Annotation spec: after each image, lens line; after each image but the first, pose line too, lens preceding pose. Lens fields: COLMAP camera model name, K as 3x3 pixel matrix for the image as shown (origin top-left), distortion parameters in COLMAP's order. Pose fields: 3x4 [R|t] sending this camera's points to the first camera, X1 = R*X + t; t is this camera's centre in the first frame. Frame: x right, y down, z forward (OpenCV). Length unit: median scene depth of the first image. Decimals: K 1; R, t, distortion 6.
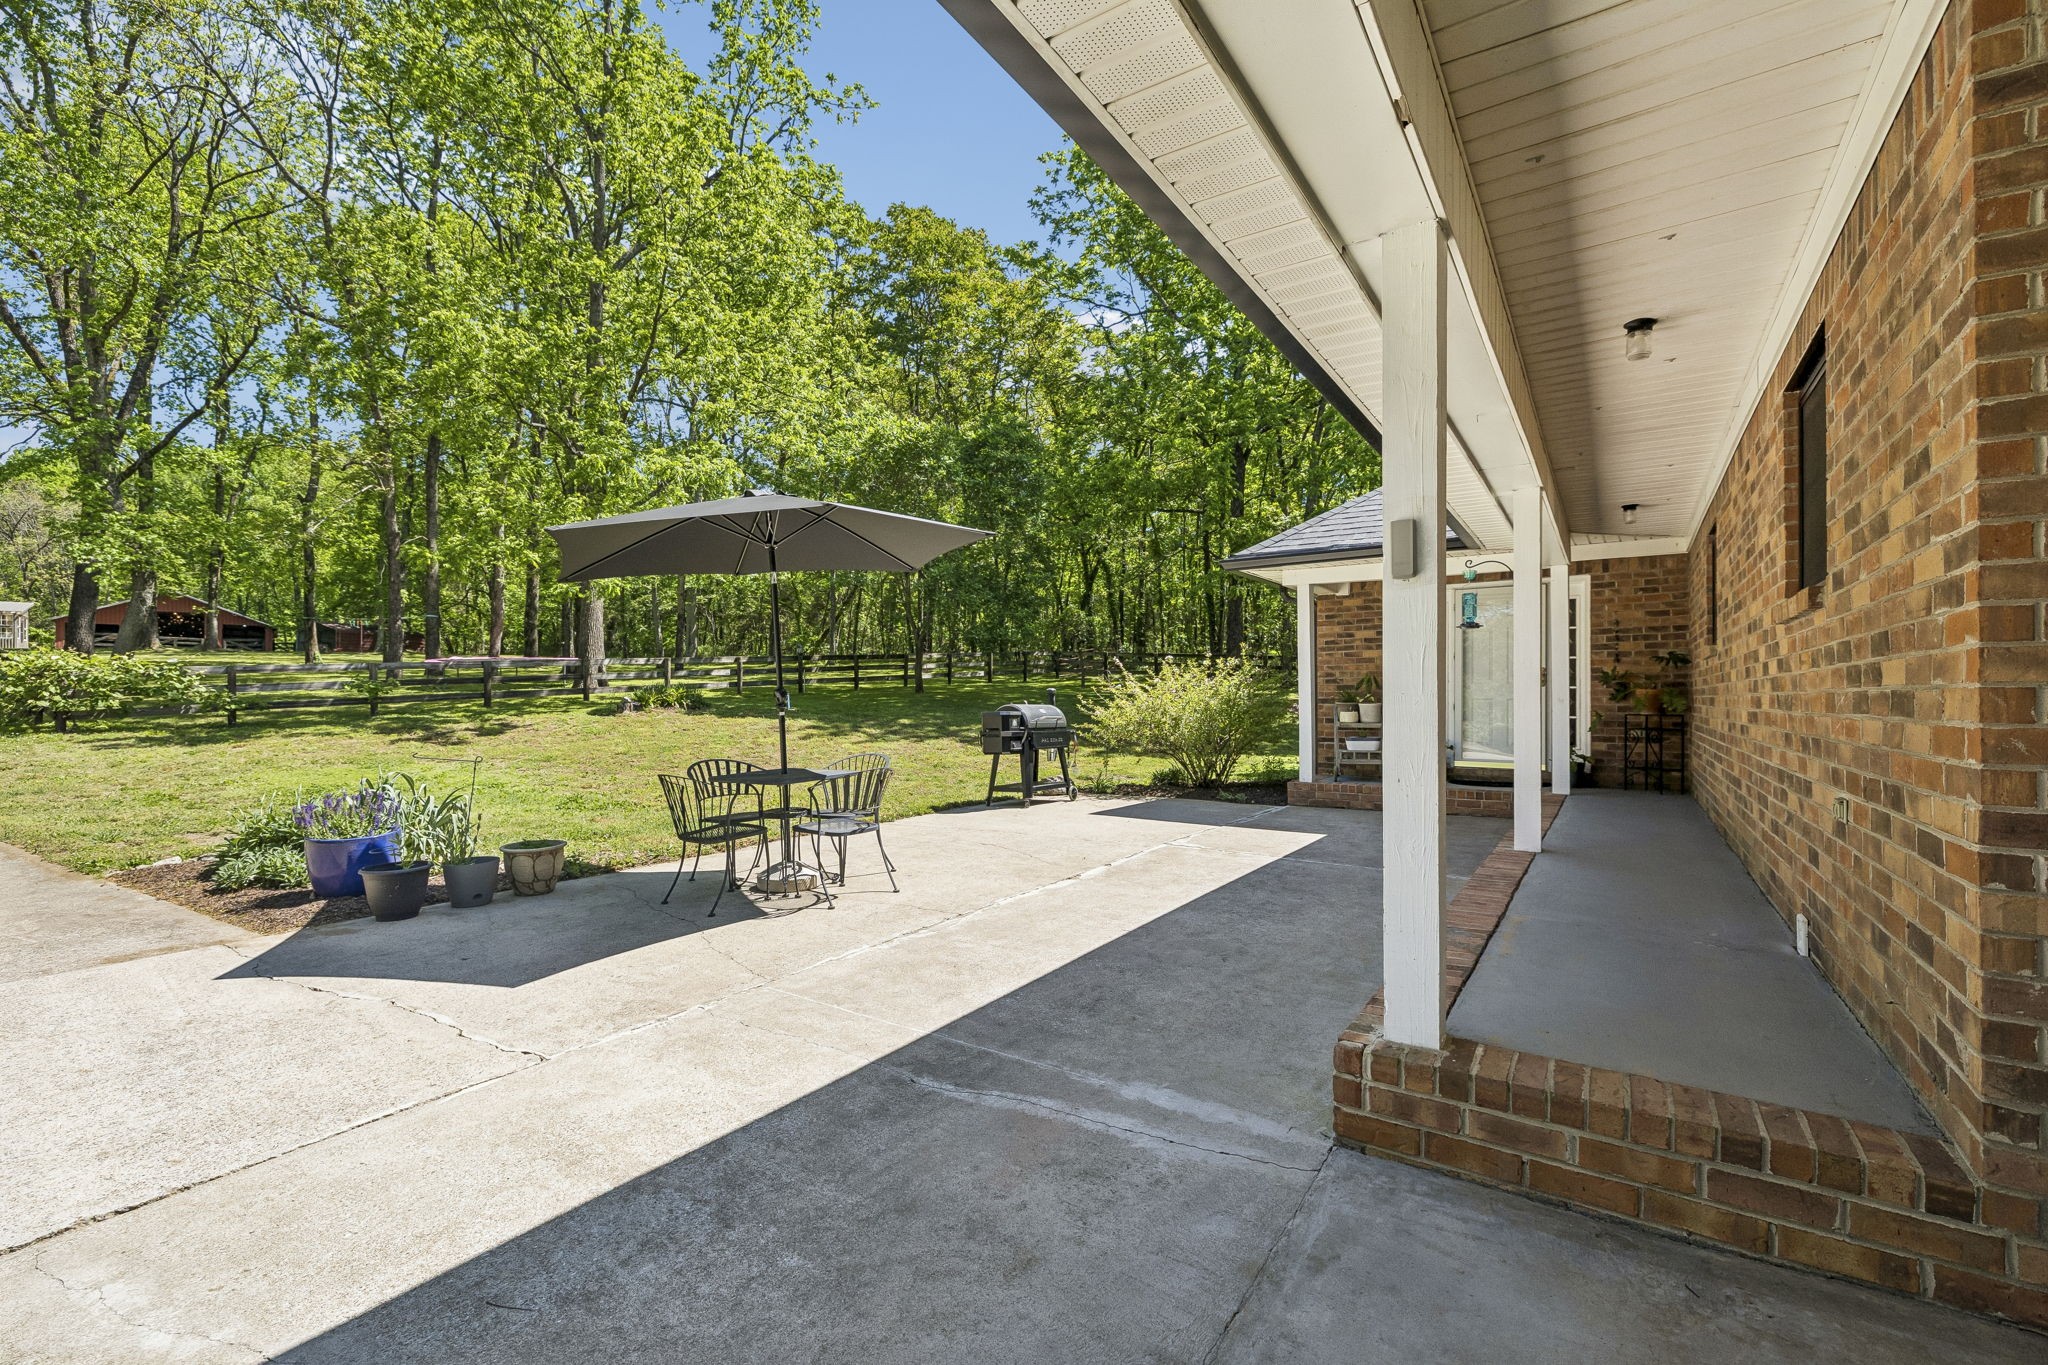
lens RADIAL K [[880.8, 0, 1020.8], [0, 880.8, 684.8], [0, 0, 1]] dist [-0.001843, -0.000066]
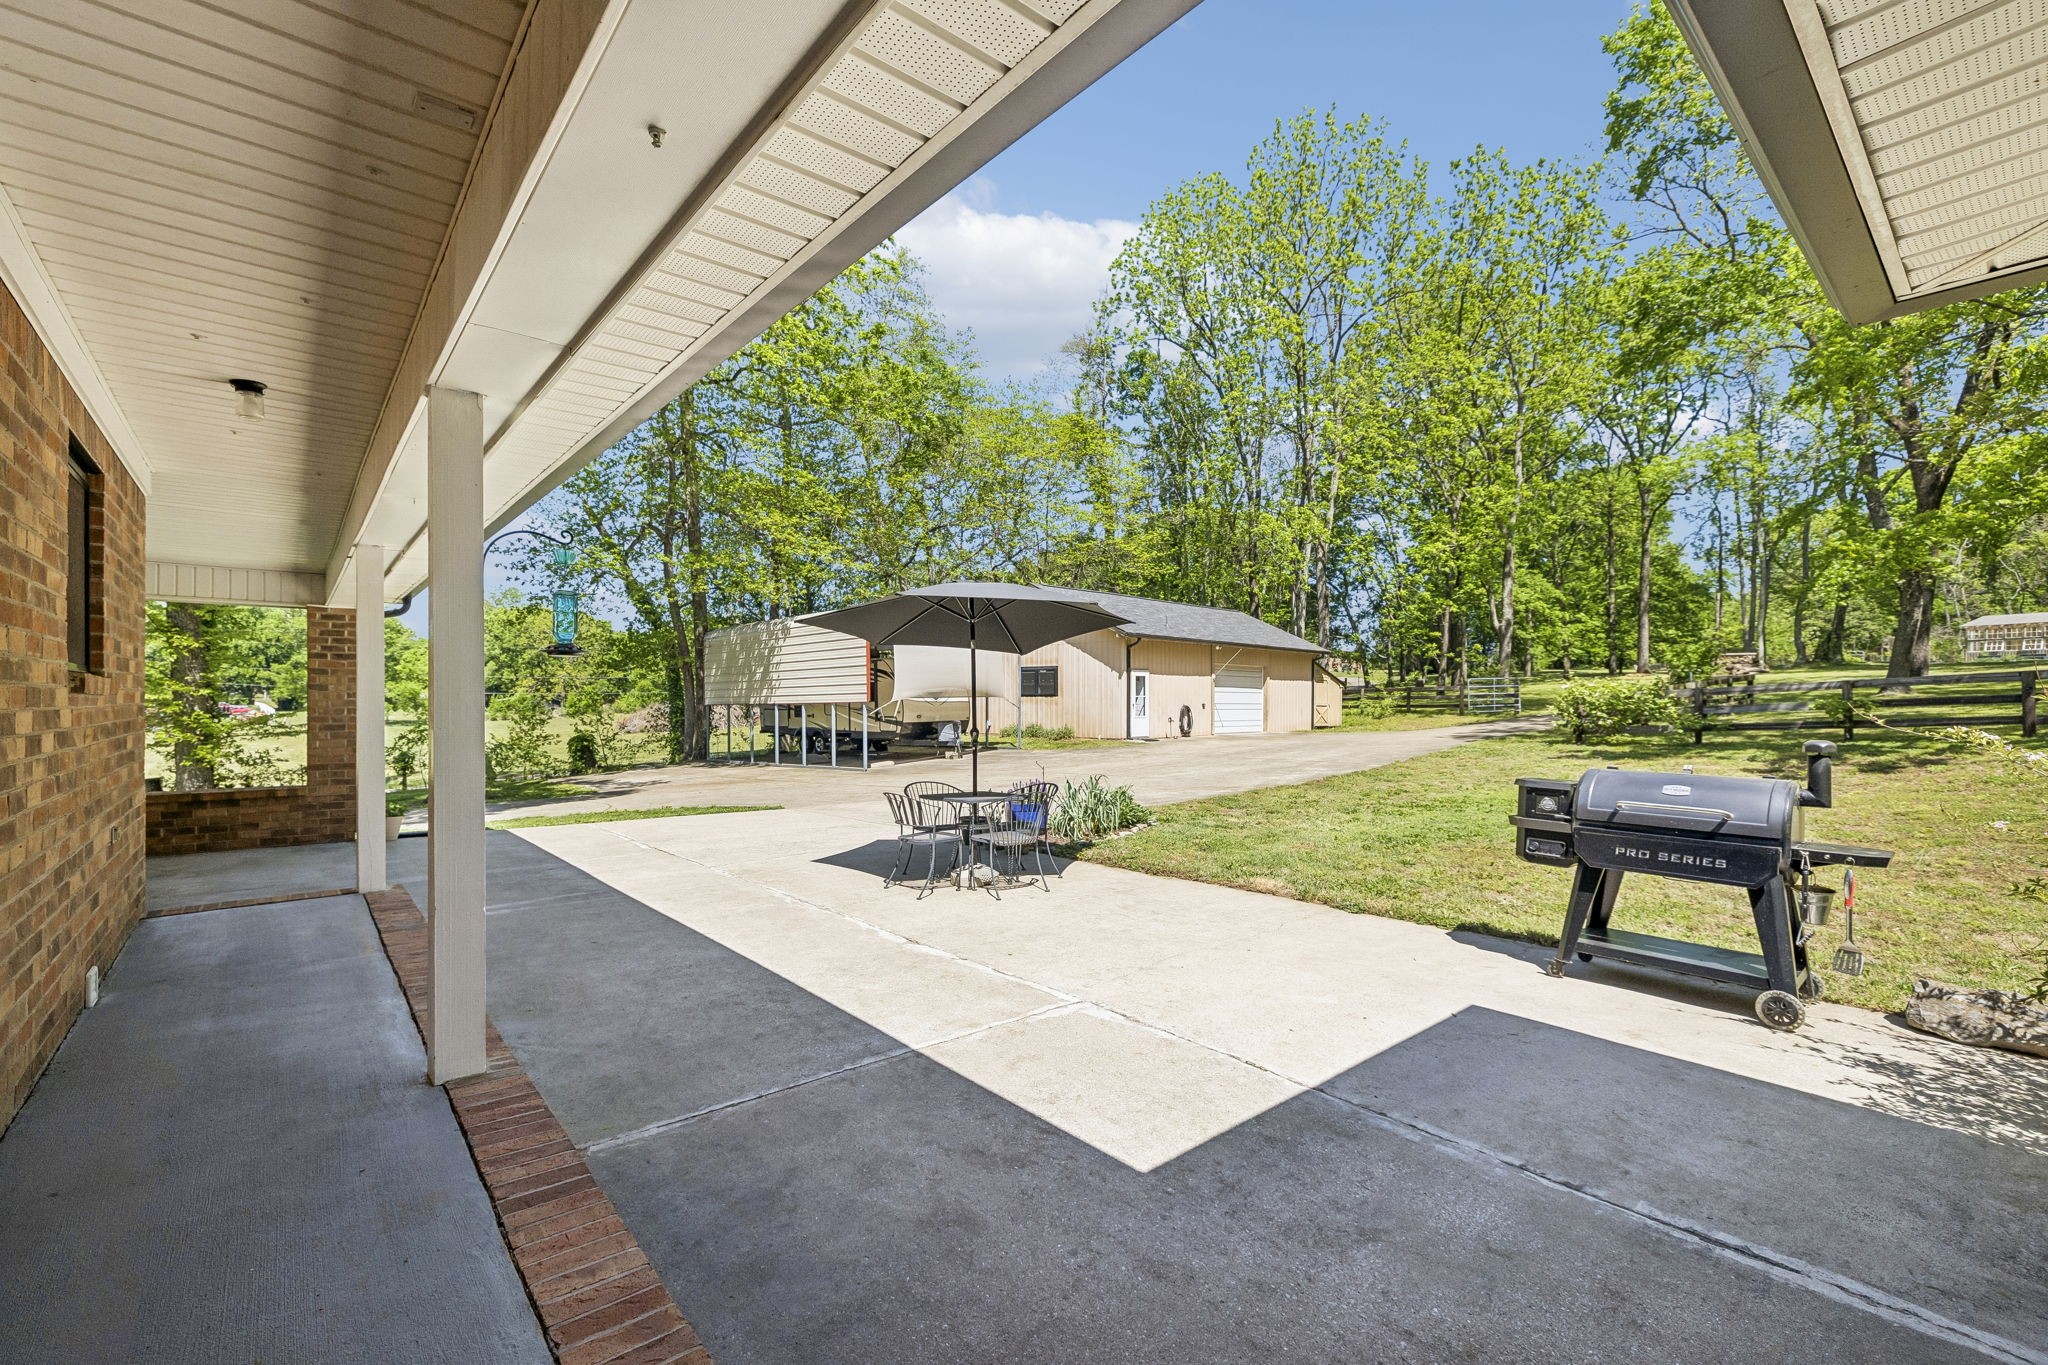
lens RADIAL K [[880.8, 0, 1020.4], [0, 880.8, 698.2], [0, 0, 1]] dist [-0.001843, -0.000066]
pose [[-0.273062, -0.005290, -0.961982, 1.258464], [0.011902, 0.999890, -0.008877, -0.037911], [0.961923, -0.013873, -0.272969, 1.866080]]
